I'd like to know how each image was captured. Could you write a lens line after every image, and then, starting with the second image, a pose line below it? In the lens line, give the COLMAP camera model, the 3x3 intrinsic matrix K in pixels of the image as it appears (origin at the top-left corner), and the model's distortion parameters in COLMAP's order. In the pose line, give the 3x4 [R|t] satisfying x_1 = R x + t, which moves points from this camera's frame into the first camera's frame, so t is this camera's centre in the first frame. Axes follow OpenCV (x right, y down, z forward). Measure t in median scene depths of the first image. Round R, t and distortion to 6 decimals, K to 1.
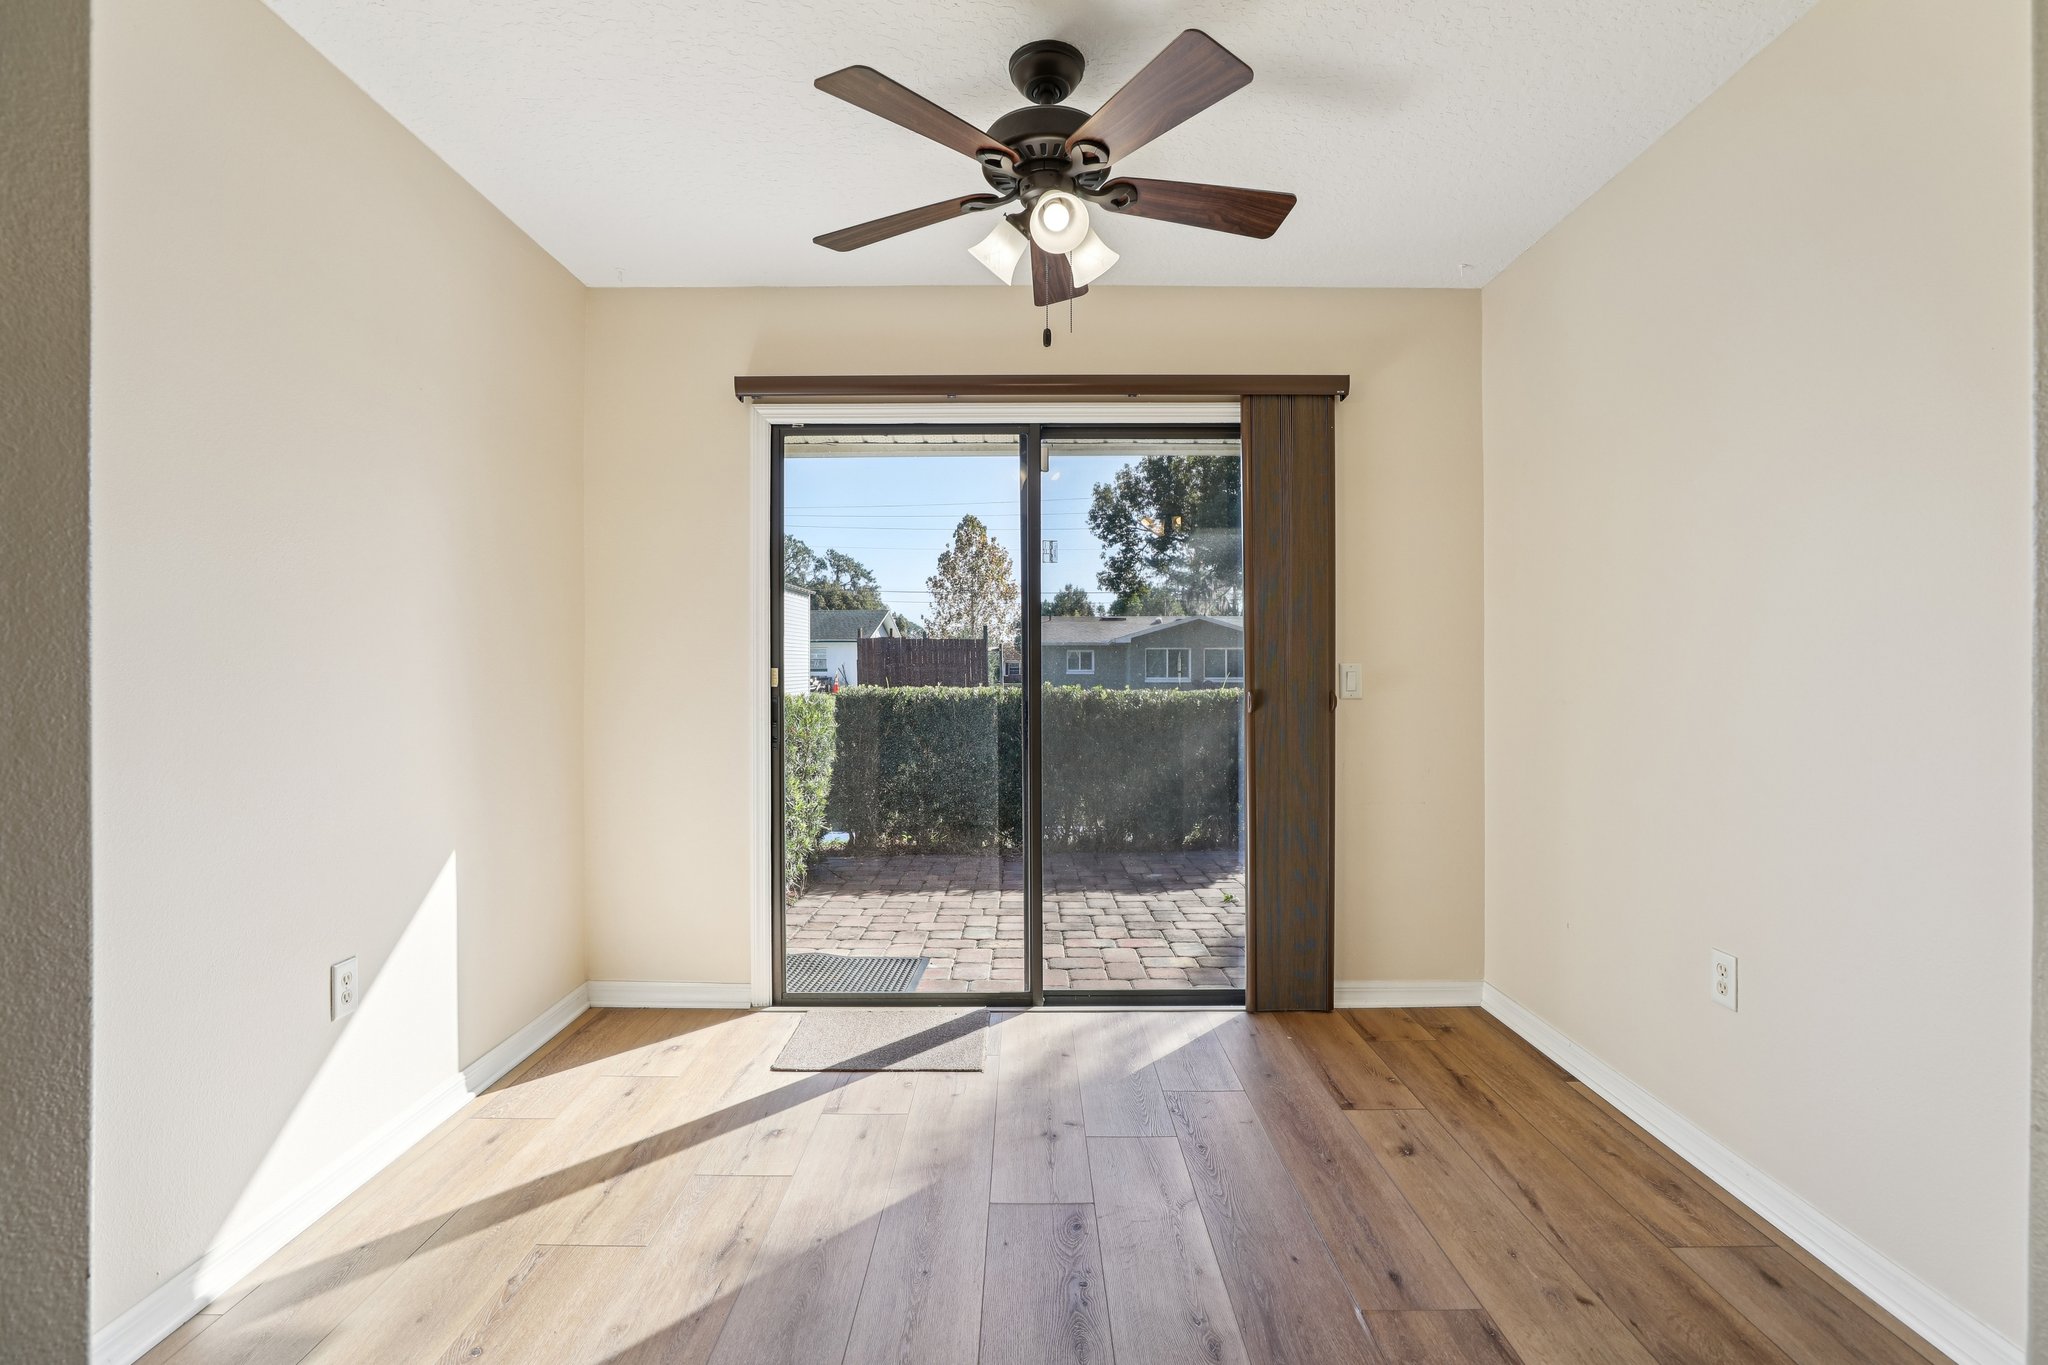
lens RADIAL K [[939.5, 0, 1022.2], [0, 939.5, 670.0], [0, 0, 1]] dist [-0.039734, 0.012892]
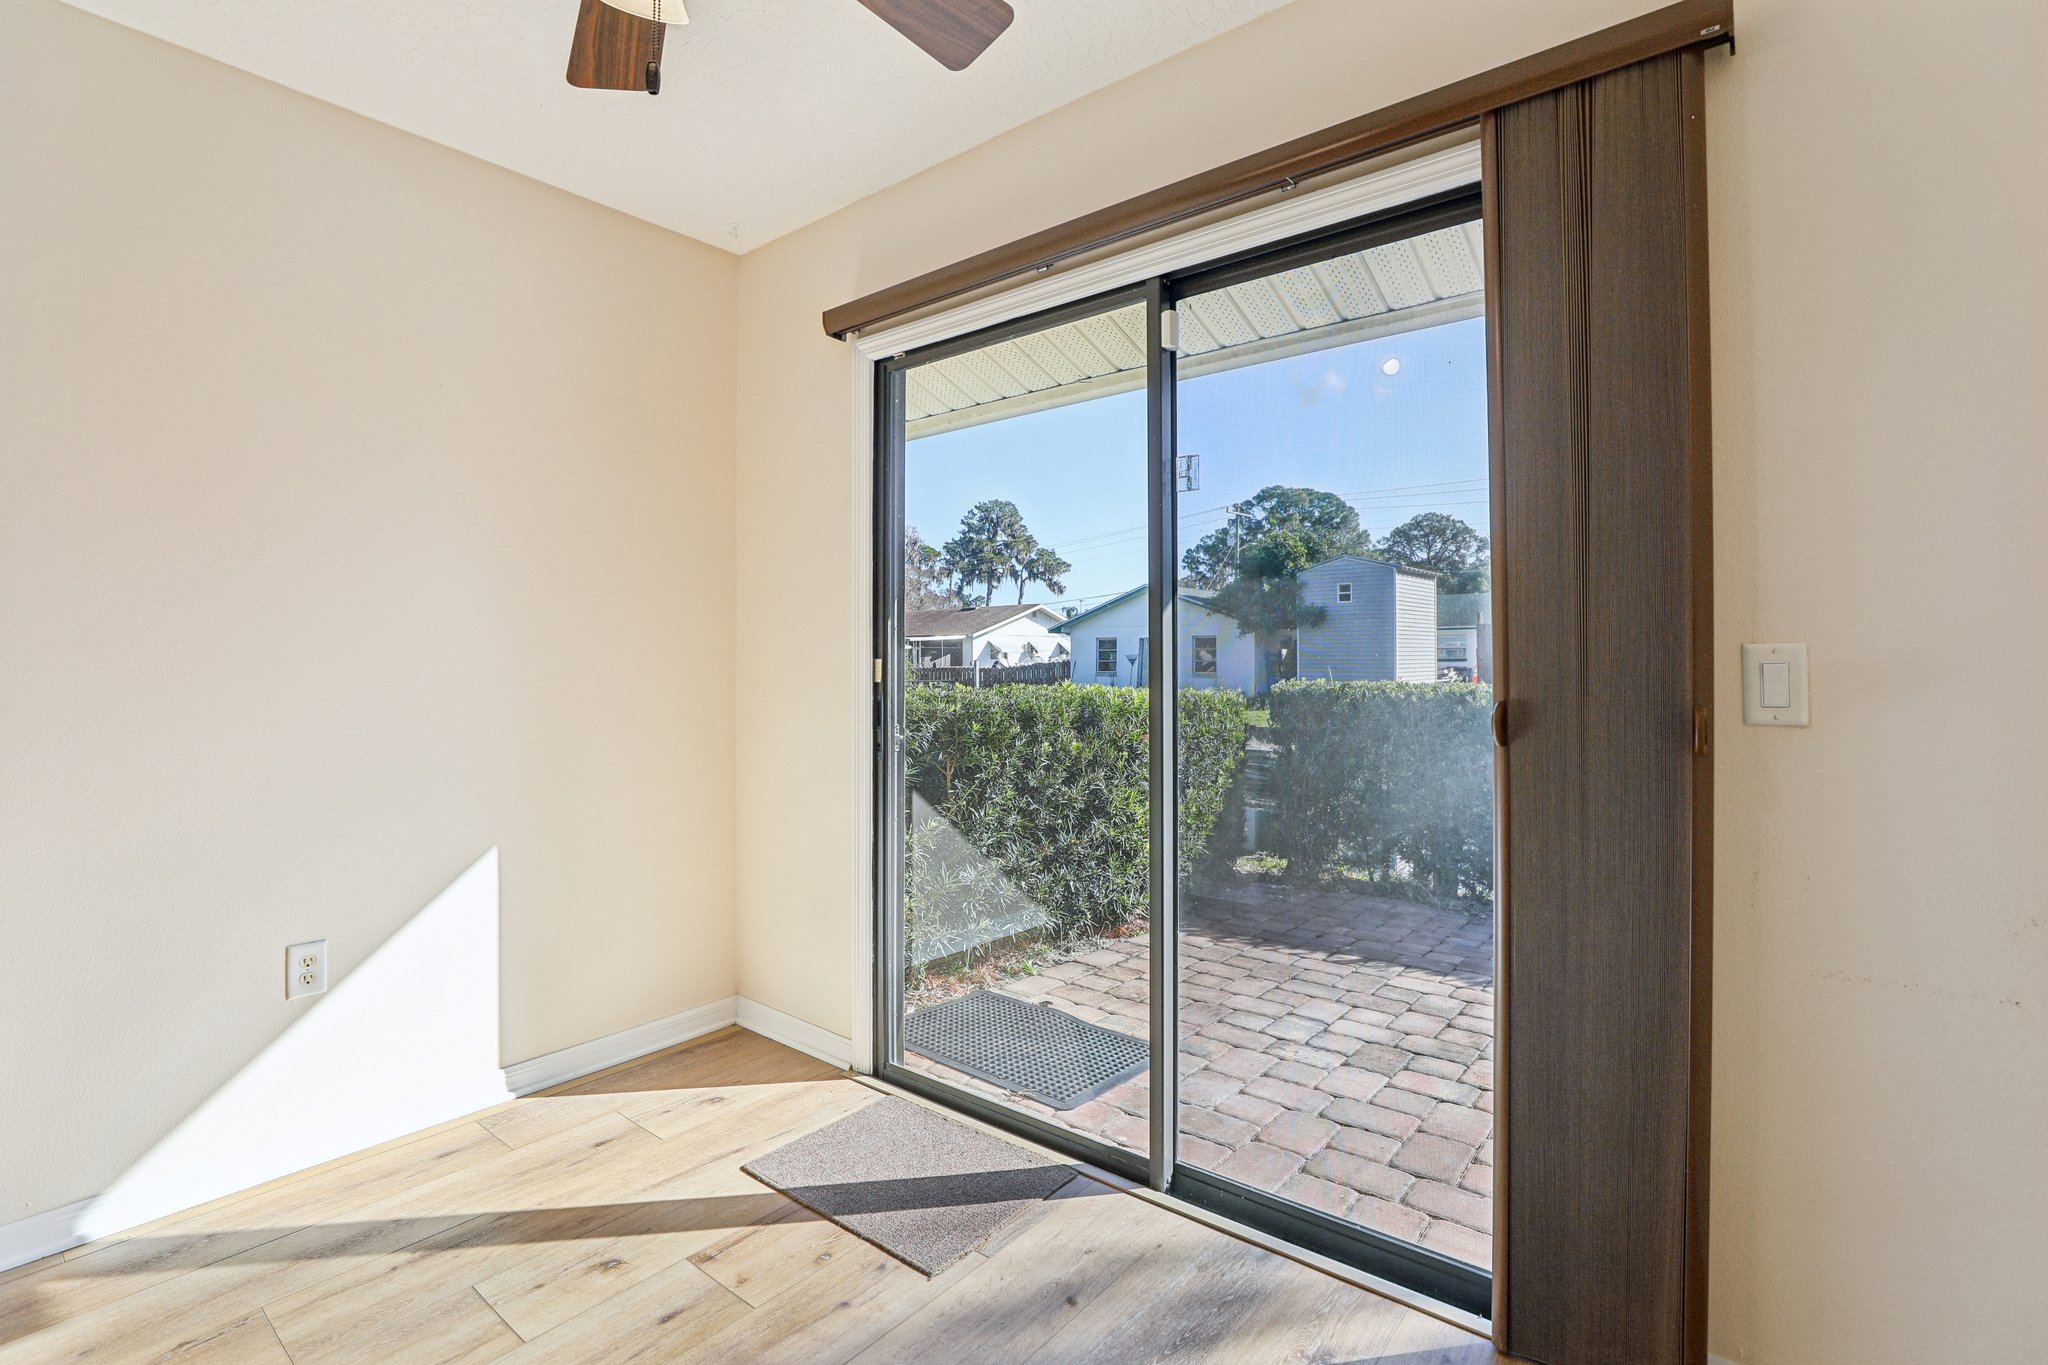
lens RADIAL K [[944.0, 0, 1023.7], [0, 944.0, 653.2], [0, 0, 1]] dist [-0.041828, 0.011560]
pose [[0.776758, -0.007625, -0.629754, 0.372283], [0.002721, 0.999958, -0.008752, 0.000098], [0.629794, 0.005085, 0.776746, 0.474811]]
